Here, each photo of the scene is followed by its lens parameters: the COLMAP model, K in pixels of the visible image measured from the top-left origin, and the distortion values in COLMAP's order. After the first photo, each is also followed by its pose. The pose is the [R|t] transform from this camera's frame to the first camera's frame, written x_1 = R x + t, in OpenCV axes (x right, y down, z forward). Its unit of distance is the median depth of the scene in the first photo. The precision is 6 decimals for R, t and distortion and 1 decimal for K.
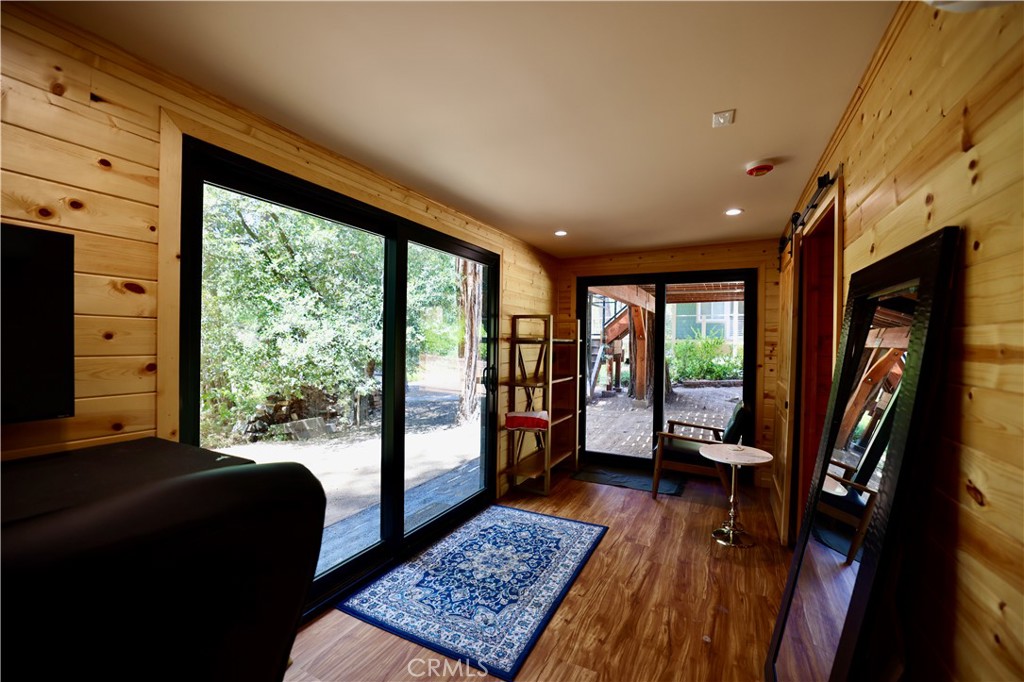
lens RADIAL K [[428.1, 0, 512.0], [0, 428.1, 341.0], [0, 0, 1]] dist [-0.033346, 0.009651]
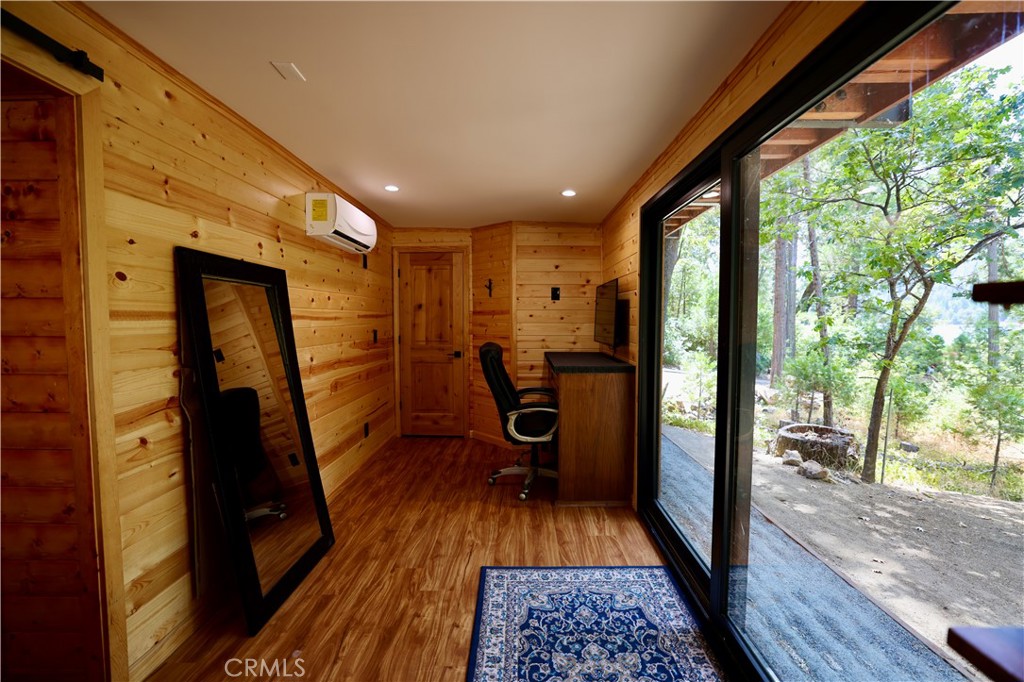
lens RADIAL K [[428.1, 0, 512.0], [0, 428.1, 341.0], [0, 0, 1]] dist [-0.033346, 0.009651]
pose [[-0.899513, 0.008796, -0.436806, 0.386925], [-0.014185, 0.998682, 0.049322, 0.011369], [0.436664, 0.050562, -0.898203, 1.722360]]
